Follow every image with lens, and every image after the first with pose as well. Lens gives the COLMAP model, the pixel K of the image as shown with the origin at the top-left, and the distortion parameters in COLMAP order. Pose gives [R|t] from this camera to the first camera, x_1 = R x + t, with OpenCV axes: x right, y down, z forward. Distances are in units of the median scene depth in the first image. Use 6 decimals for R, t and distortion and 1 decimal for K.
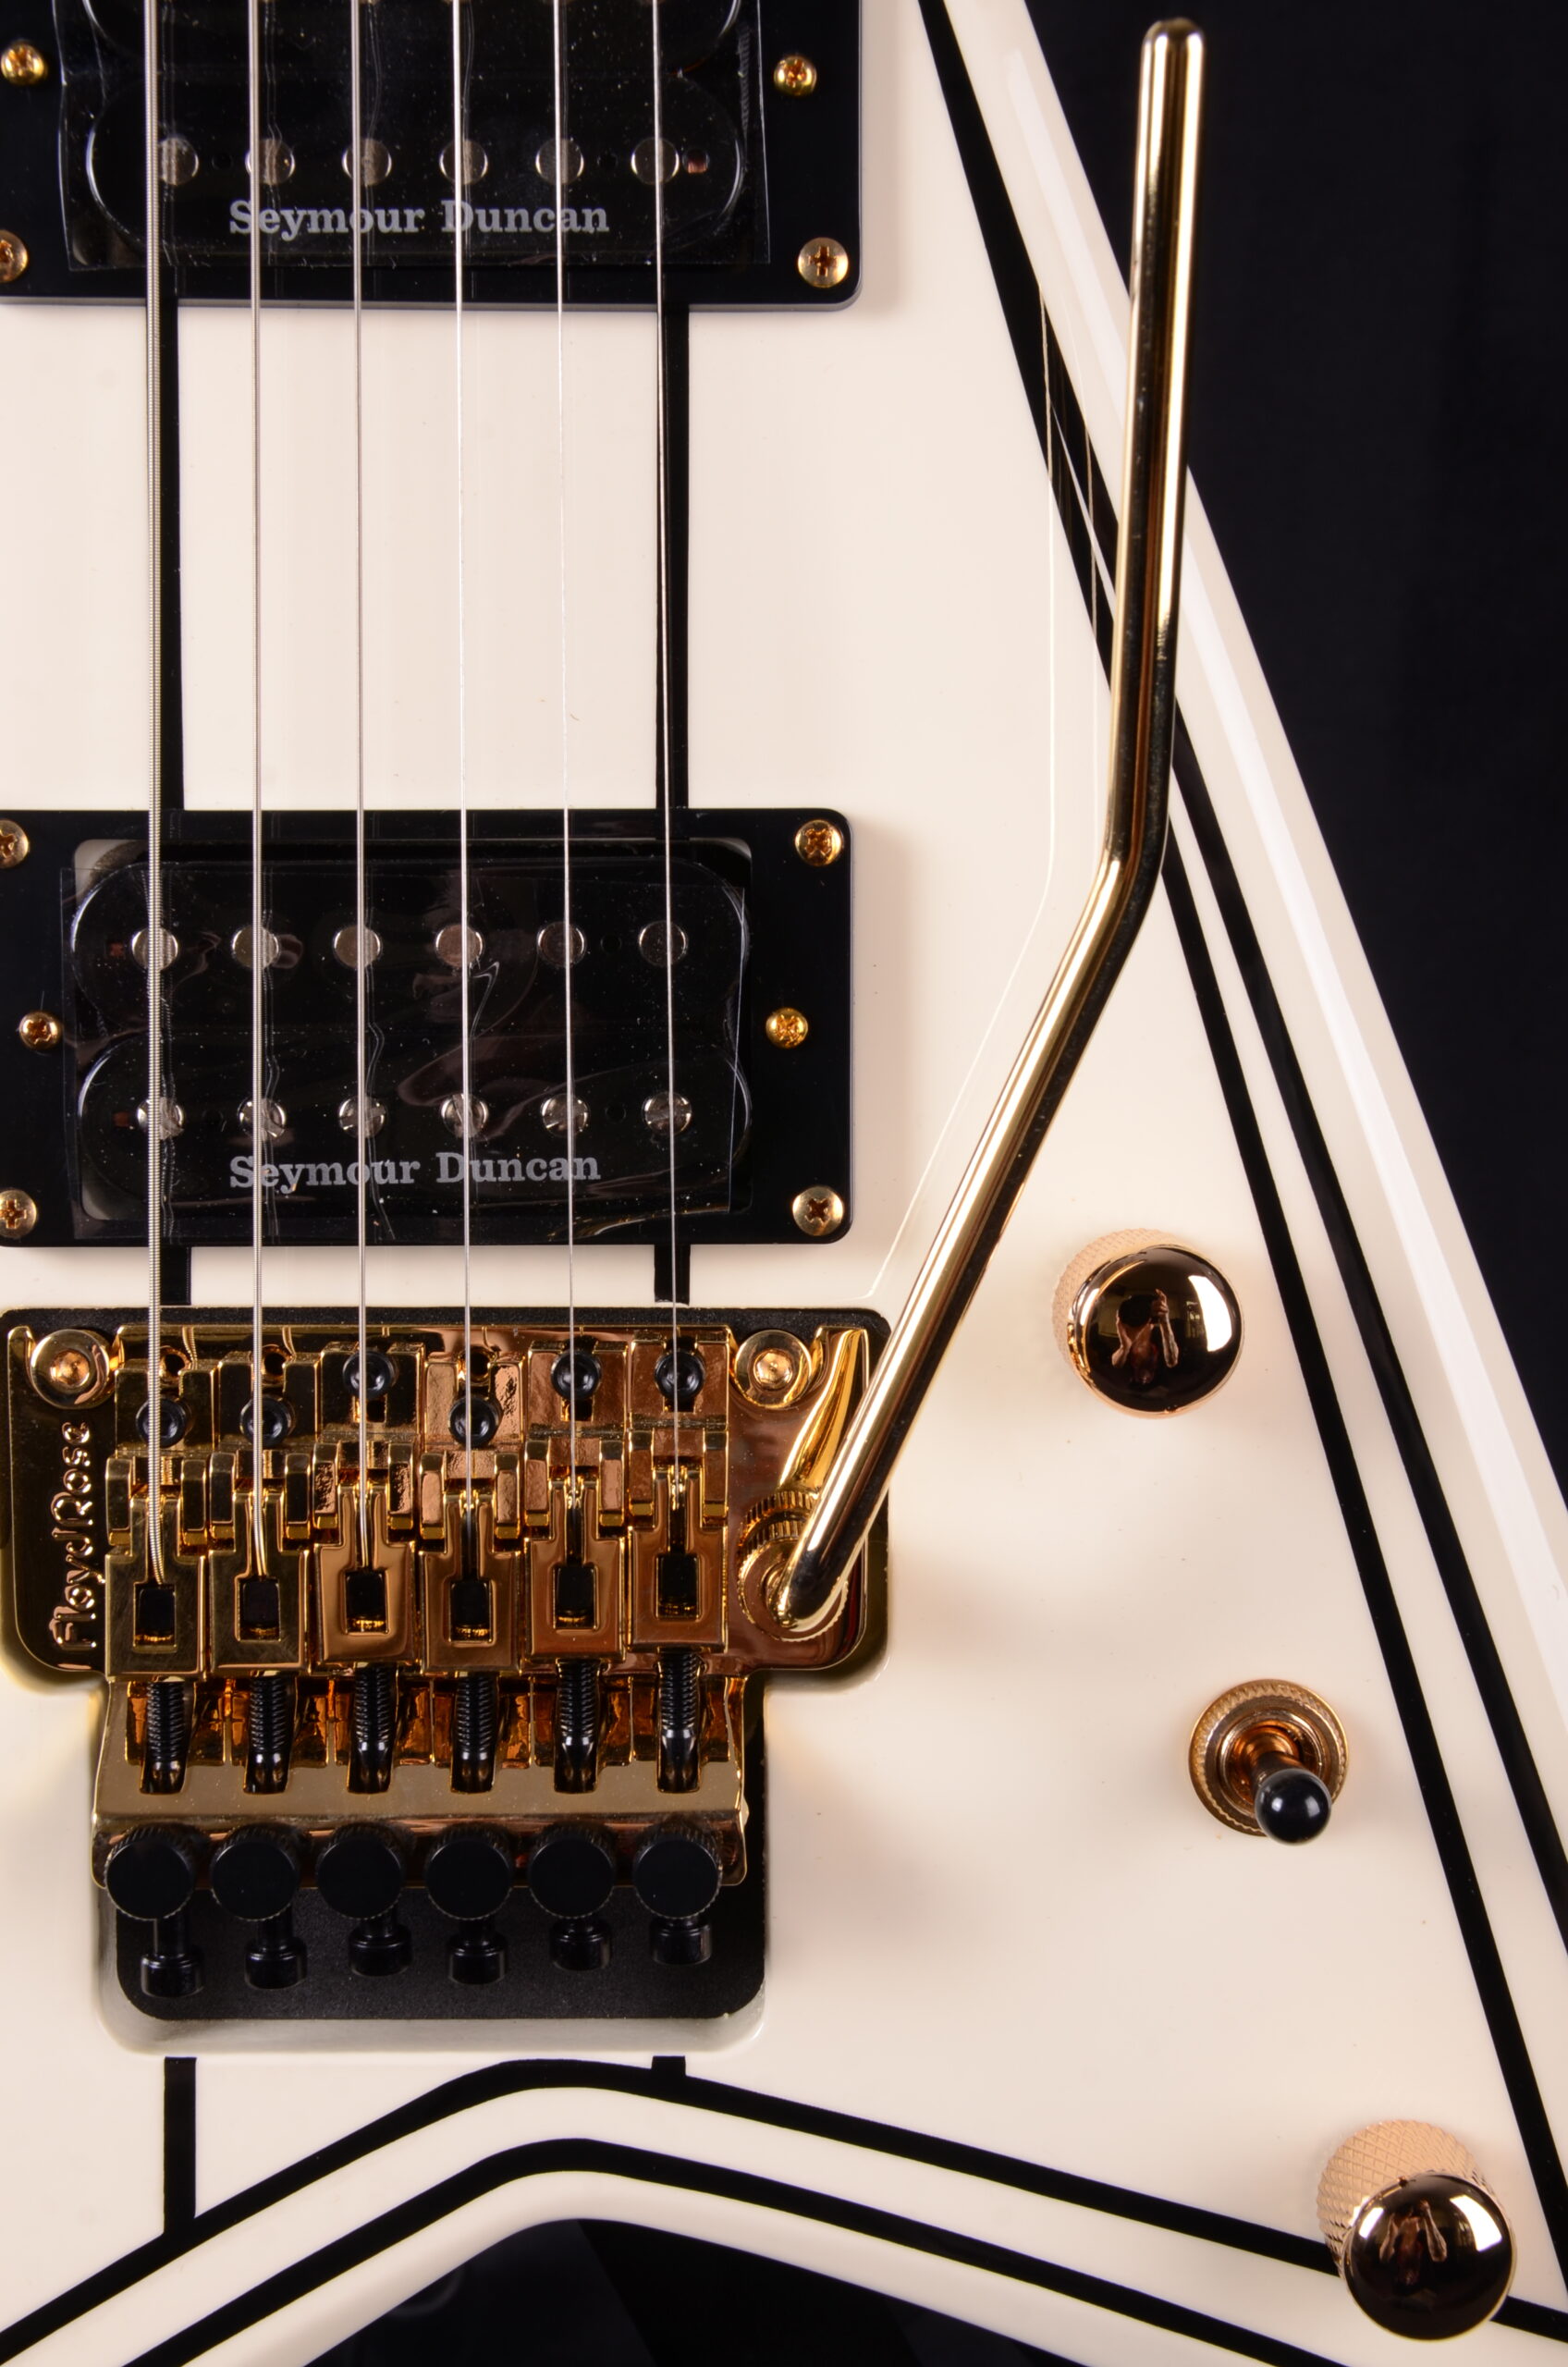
lens RADIAL K [[3626.6, 0, 829.5], [0, 3626.6, 1167.4], [0, 0, 1]] dist [0.065719, 0.000000]
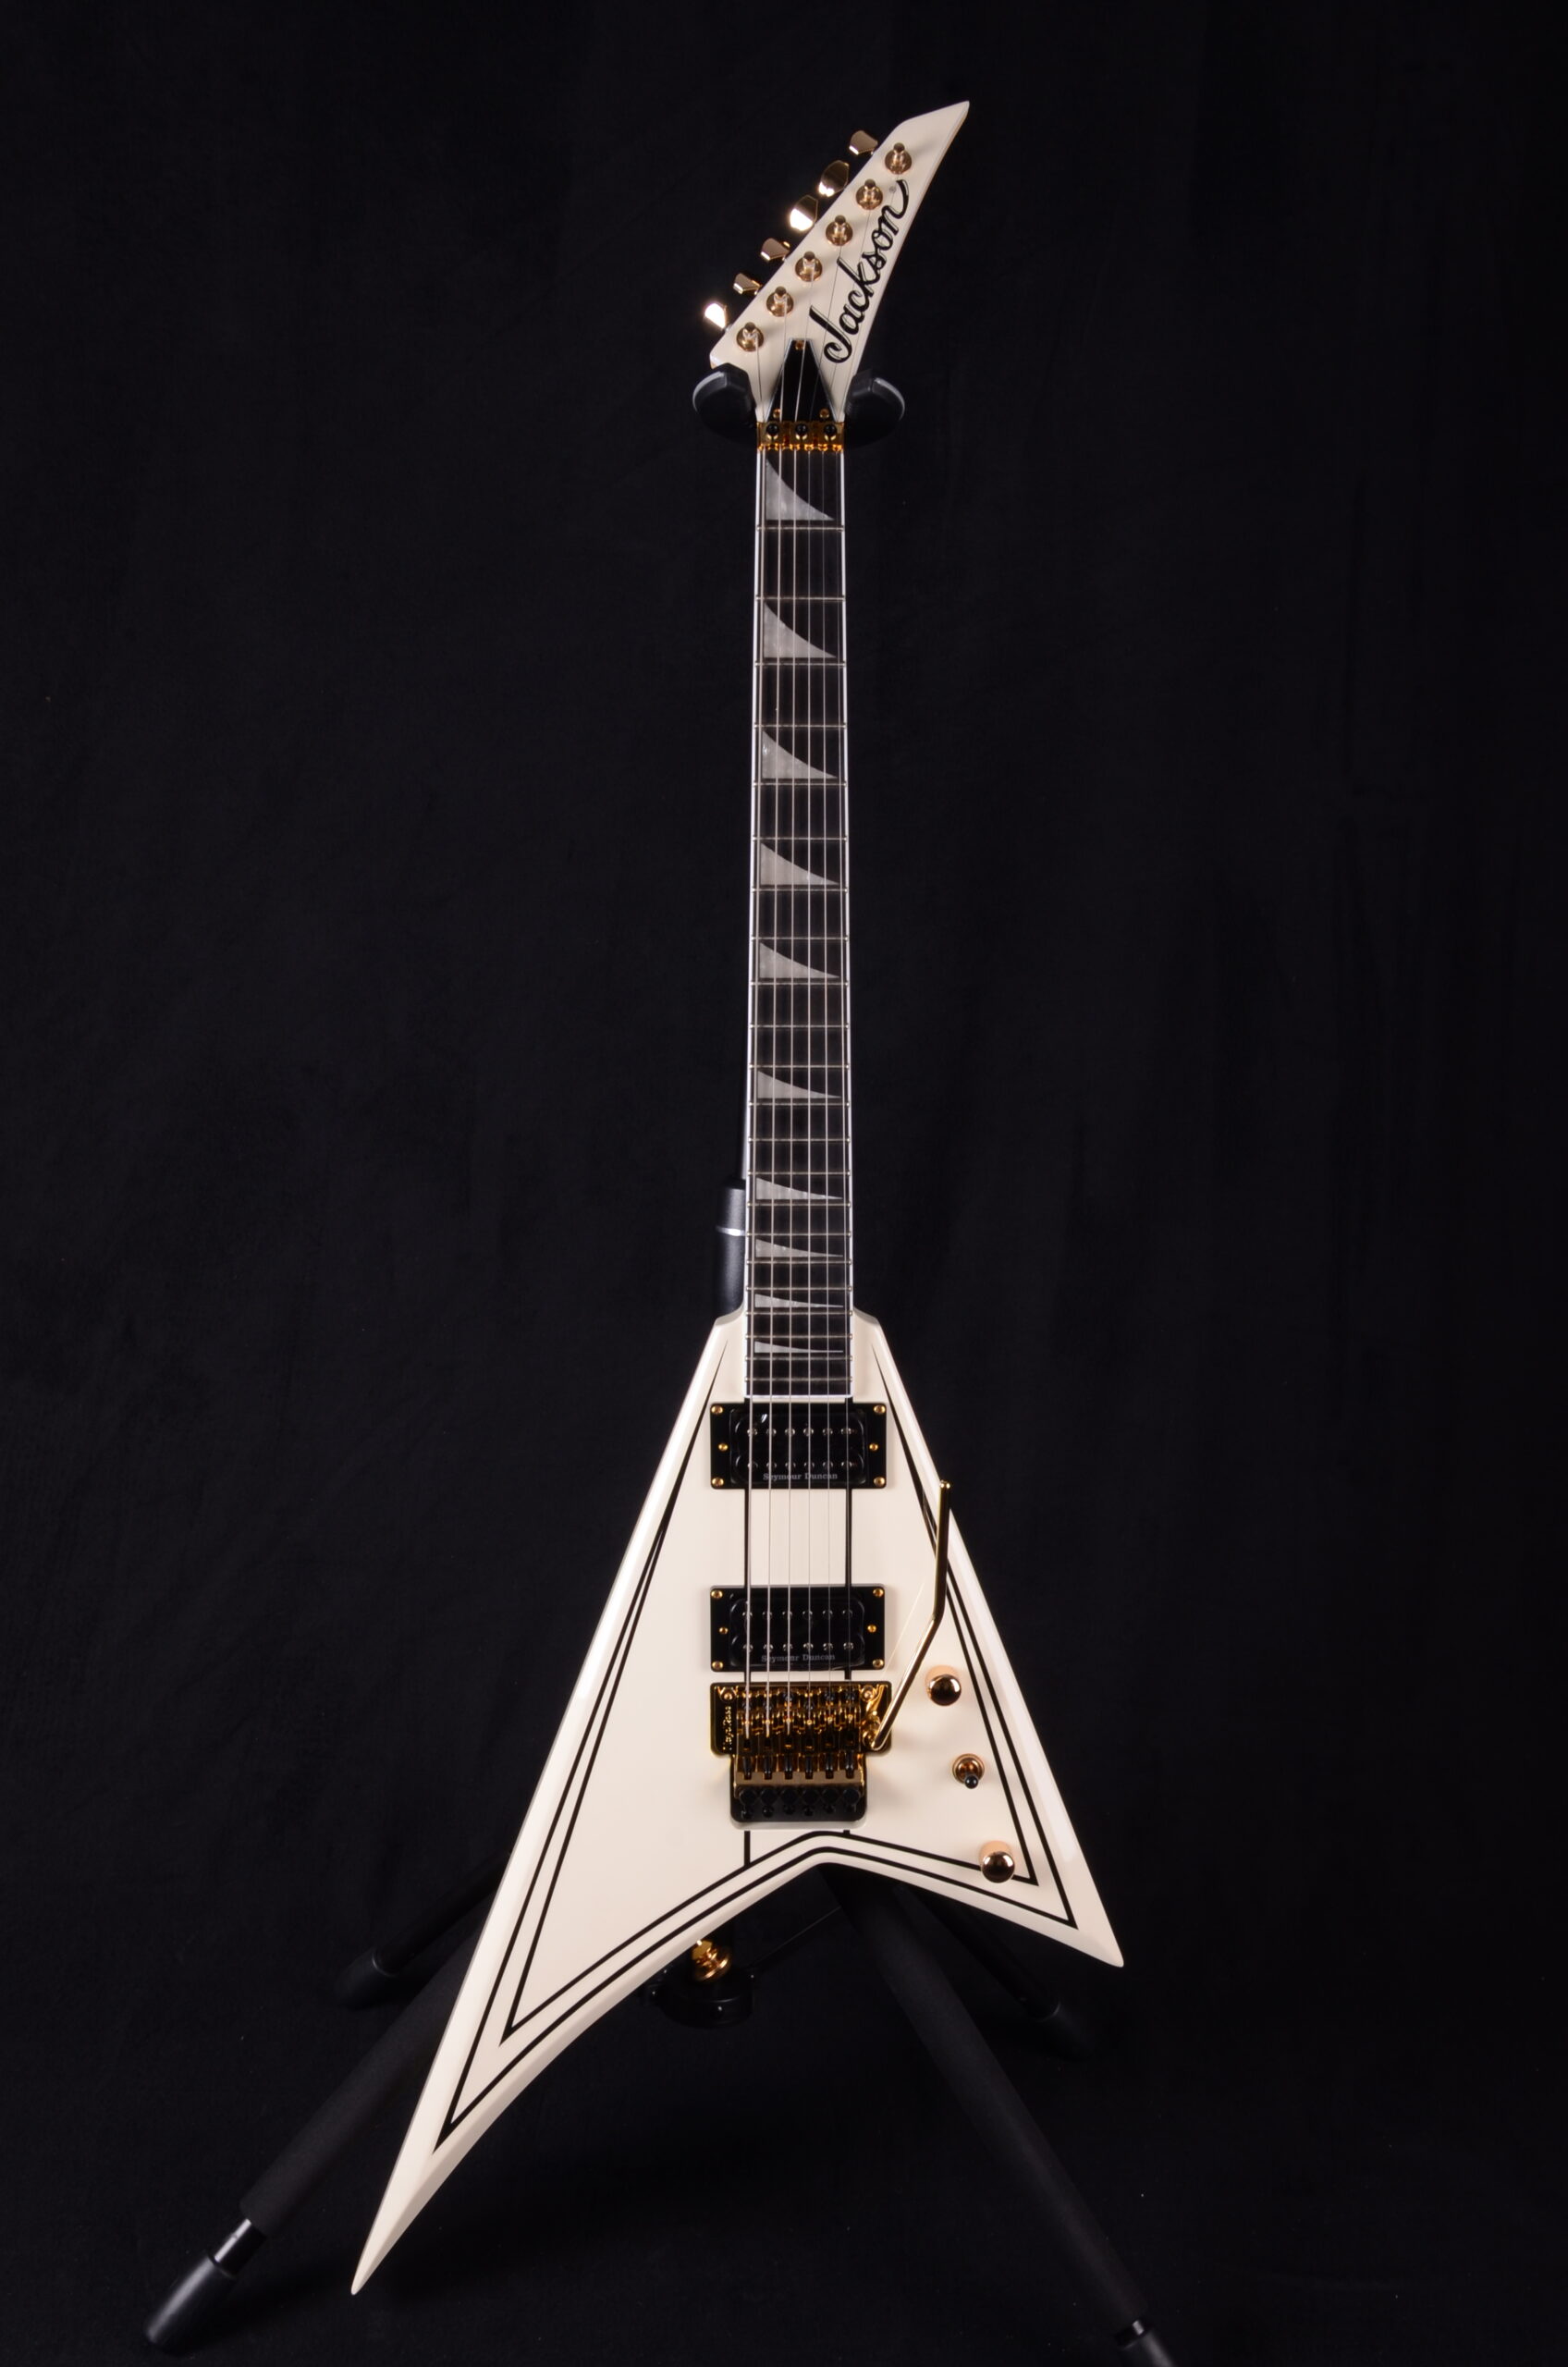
lens RADIAL K [[2361.5, 0, 806.2], [0, 2361.5, 1218.5], [0, 0, 1]] dist [-0.017859, 0.000000]
pose [[0.999699, -0.003649, 0.024280, -0.178367], [0.003219, 0.999838, 0.017733, -0.658006], [-0.024340, -0.017650, 0.999548, -2.236206]]
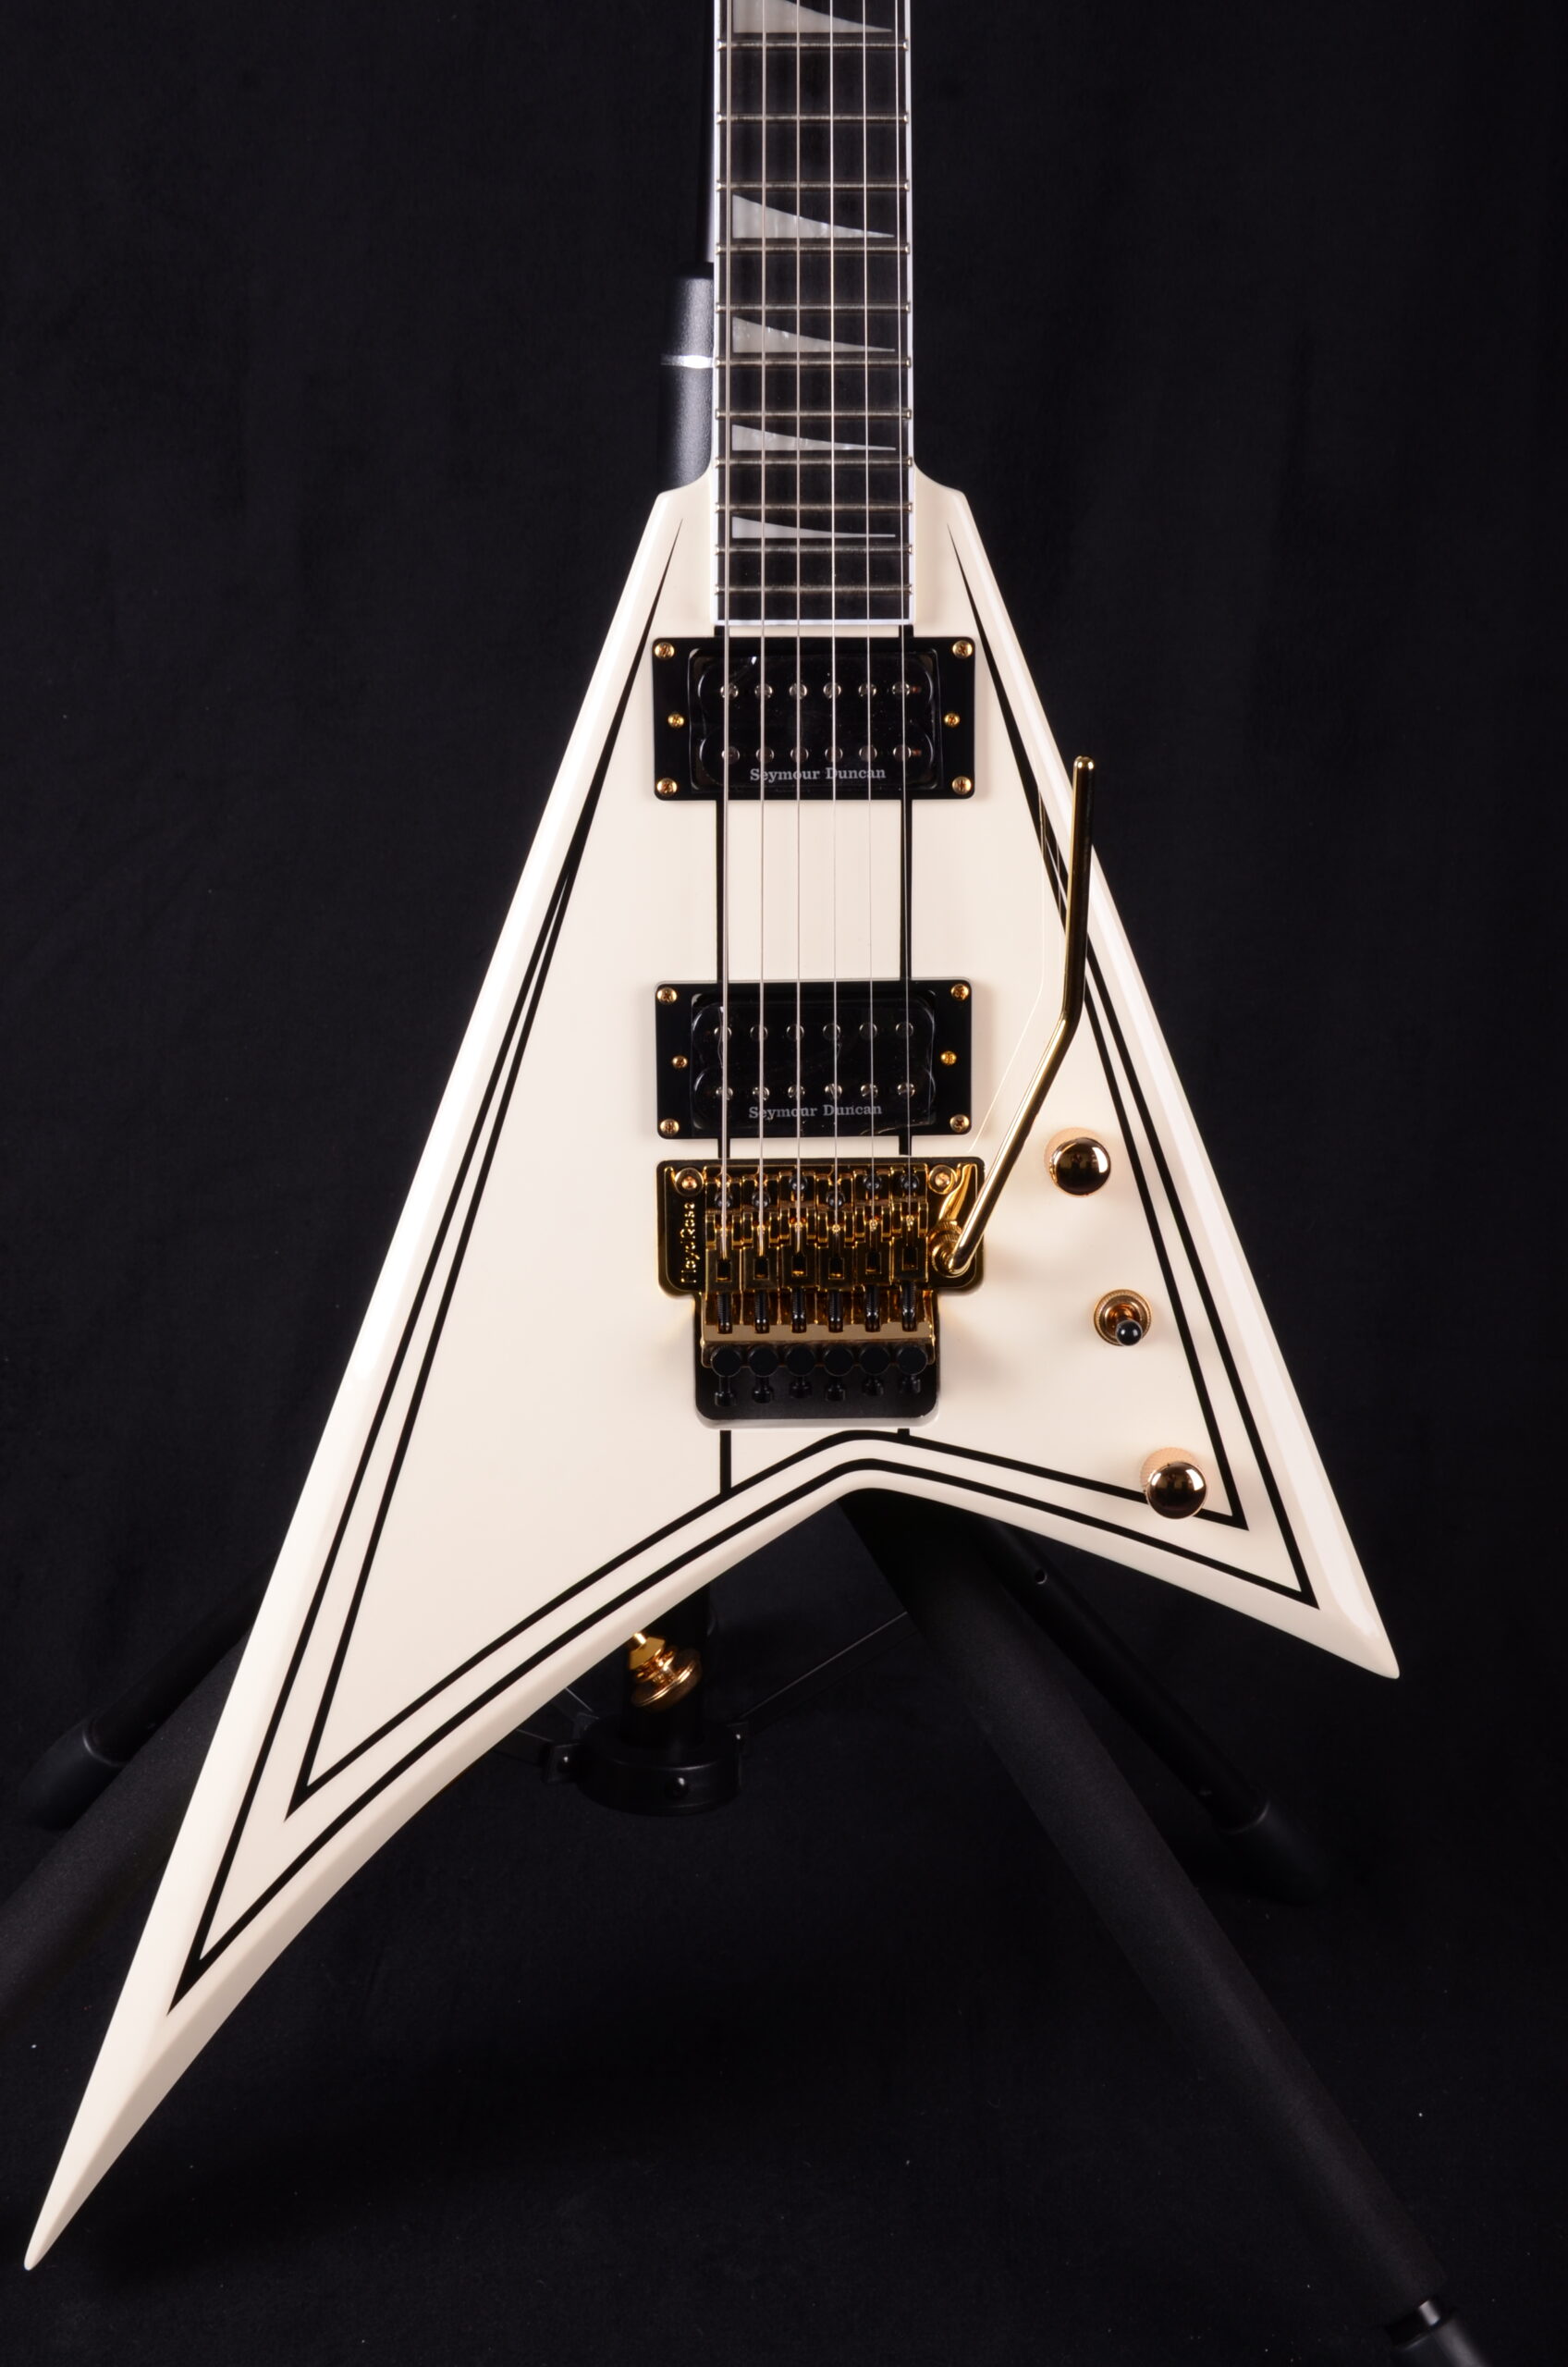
lens RADIAL K [[3436.7, 0, 830.3], [0, 3436.7, 1208.0], [0, 0, 1]] dist [0.117128, 0.000000]
pose [[0.999607, -0.010442, 0.026030, -0.170242], [0.007904, 0.995374, 0.095749, -0.175123], [-0.026910, -0.095505, 0.995065, -1.610581]]
